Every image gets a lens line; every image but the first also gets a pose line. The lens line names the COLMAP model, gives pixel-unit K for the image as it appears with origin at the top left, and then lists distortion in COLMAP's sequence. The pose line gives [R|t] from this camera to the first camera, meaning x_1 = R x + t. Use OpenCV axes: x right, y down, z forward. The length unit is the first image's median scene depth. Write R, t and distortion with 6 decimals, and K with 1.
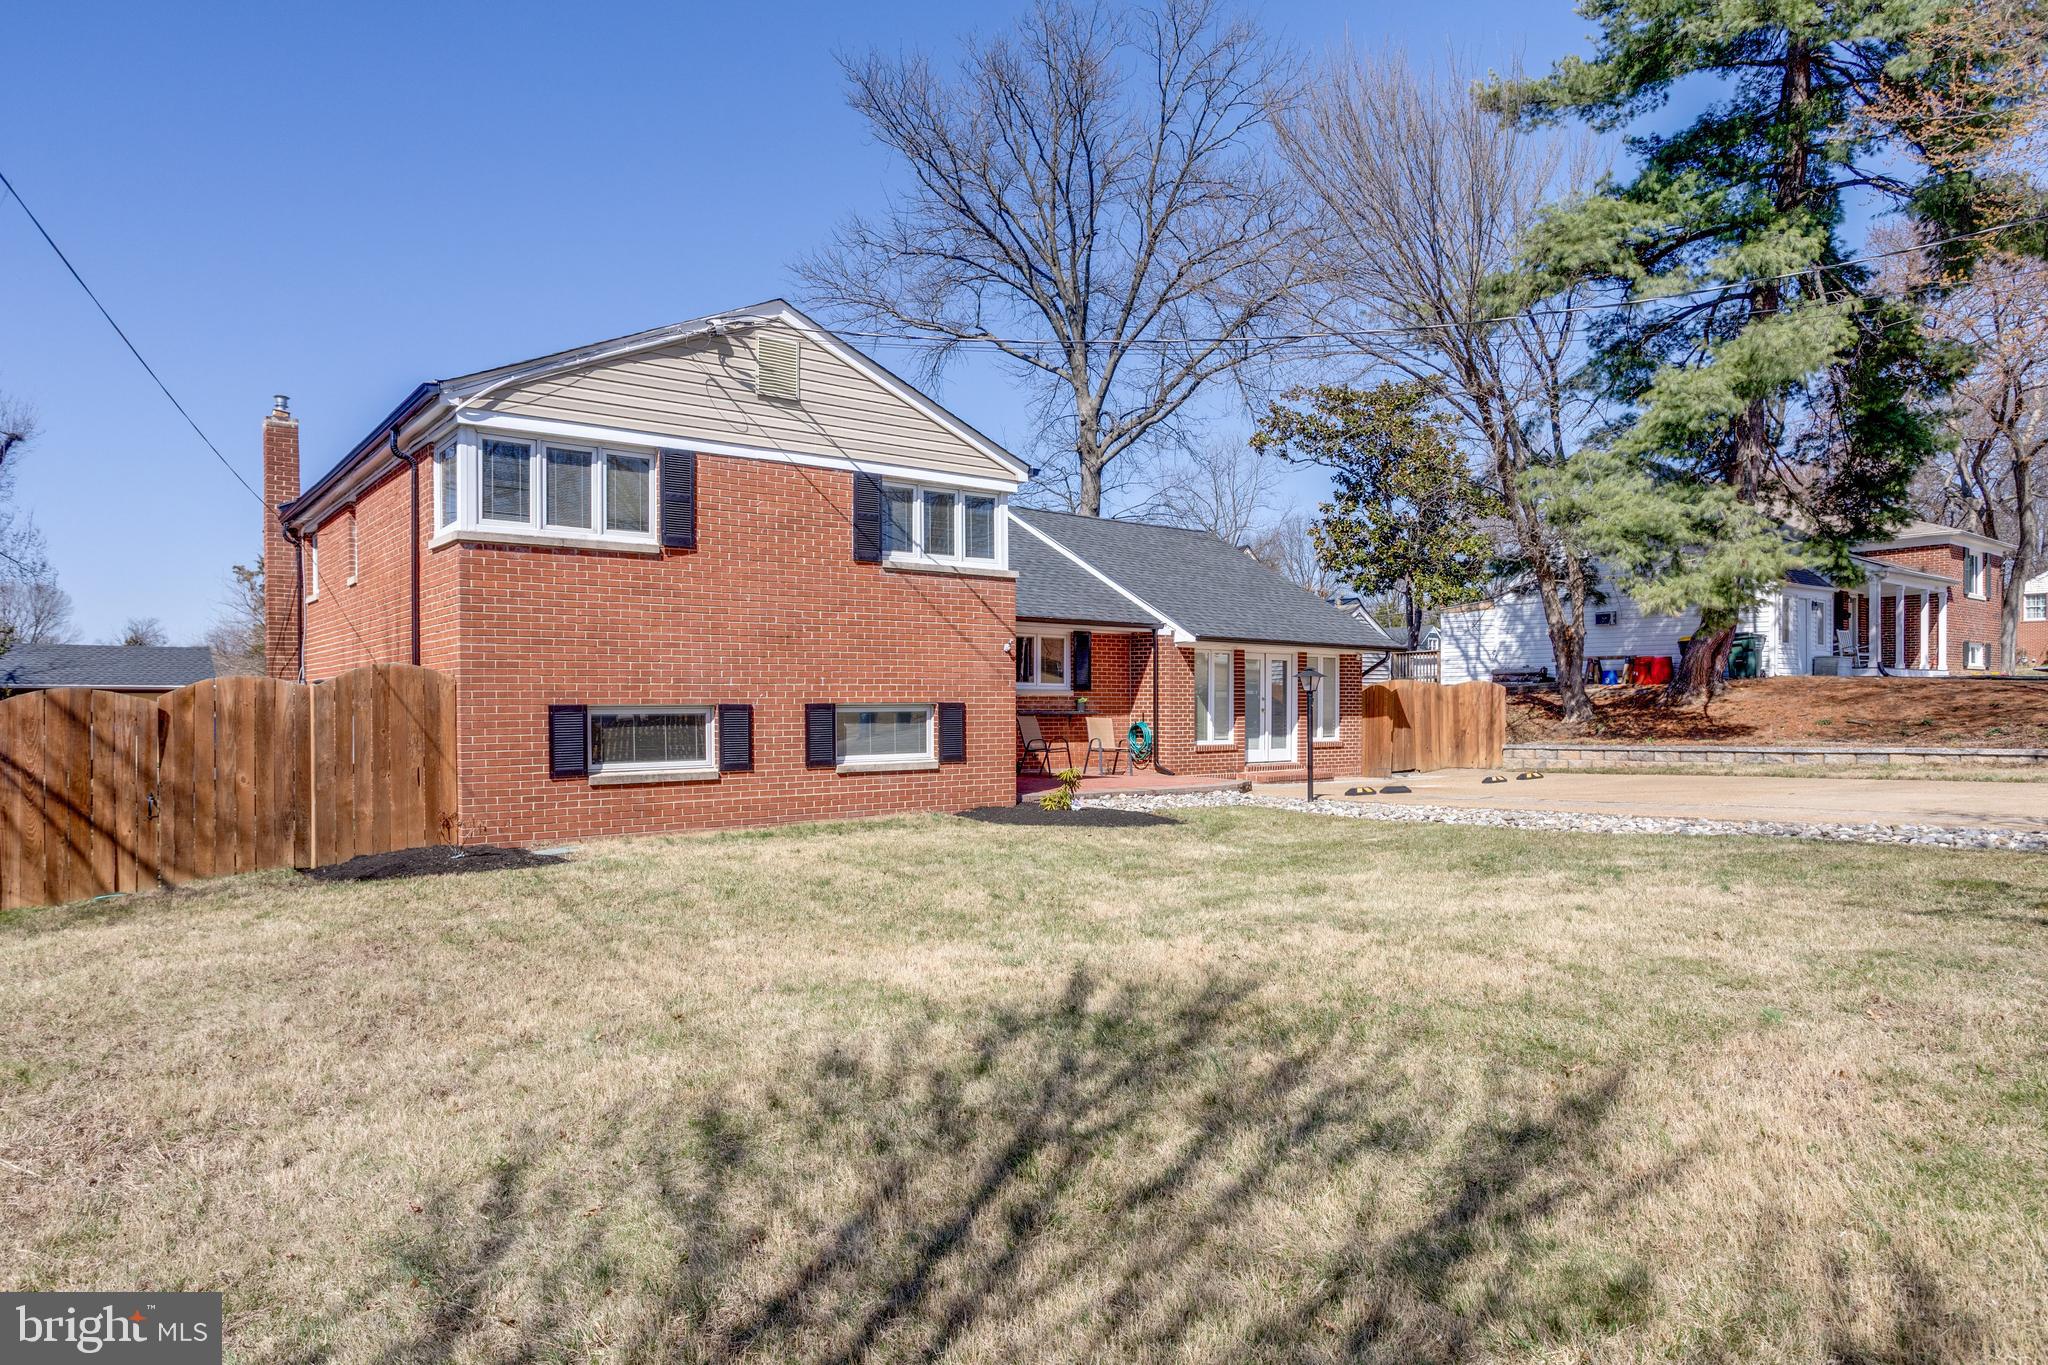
lens RADIAL K [[1224.0, 0, 1024.0], [0, 1224.0, 682.5], [0, 0, 1]] dist [0.002427, 0.001346]
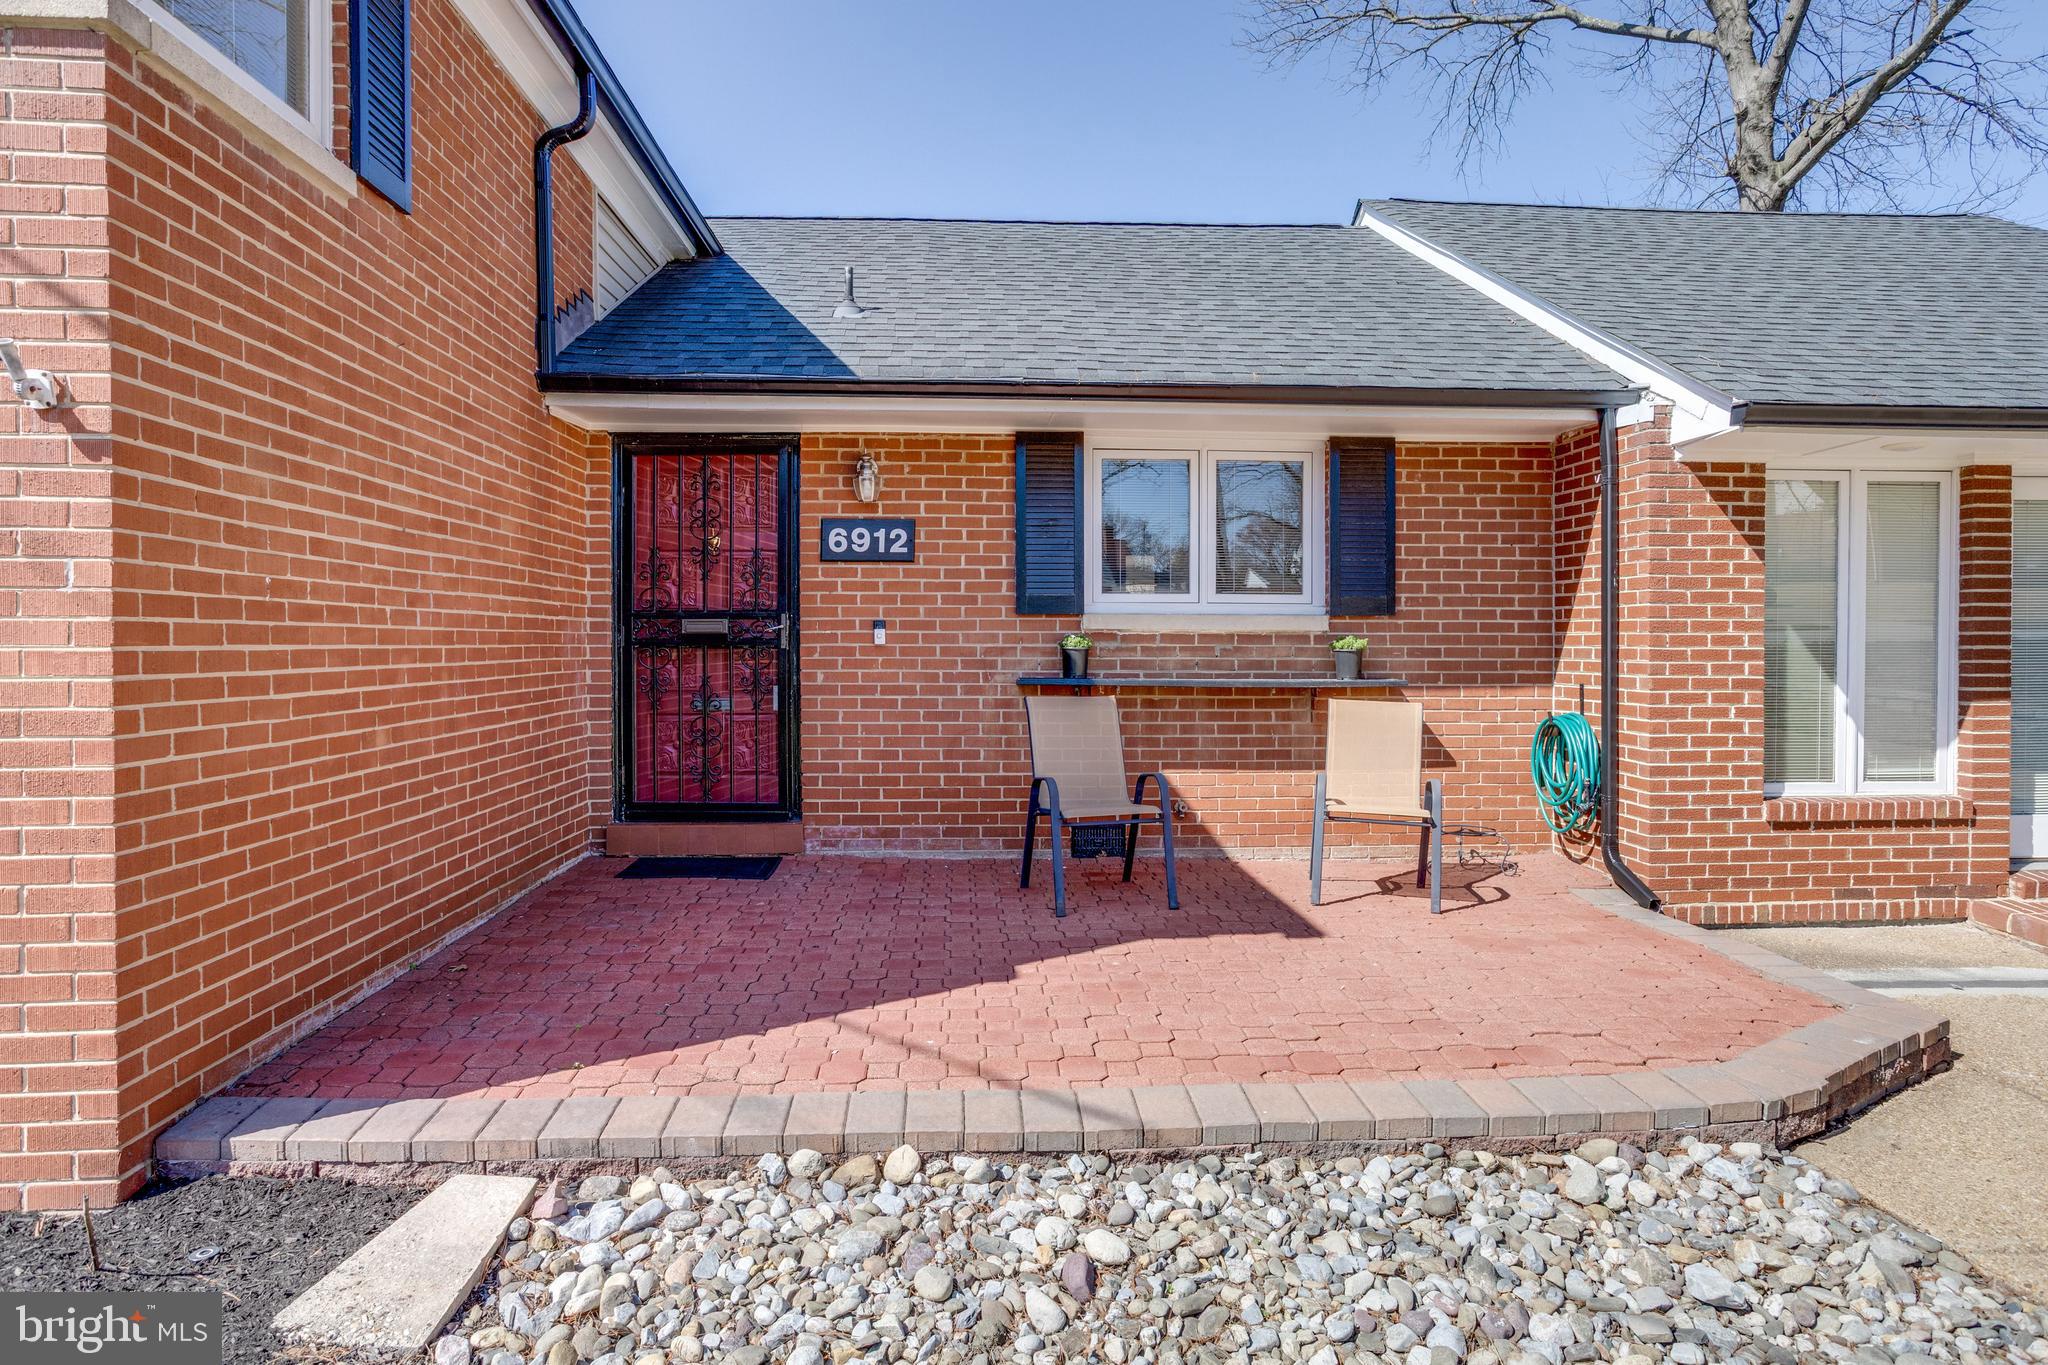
lens RADIAL K [[1212.7, 0, 1022.0], [0, 1212.7, 646.8], [0, 0, 1]] dist [0.001999, 0.000961]
pose [[0.823228, -0.001684, -0.567708, 0.158224], [0.014484, 0.999732, 0.018038, 0.007575], [0.567526, -0.023072, 0.823032, 0.667831]]
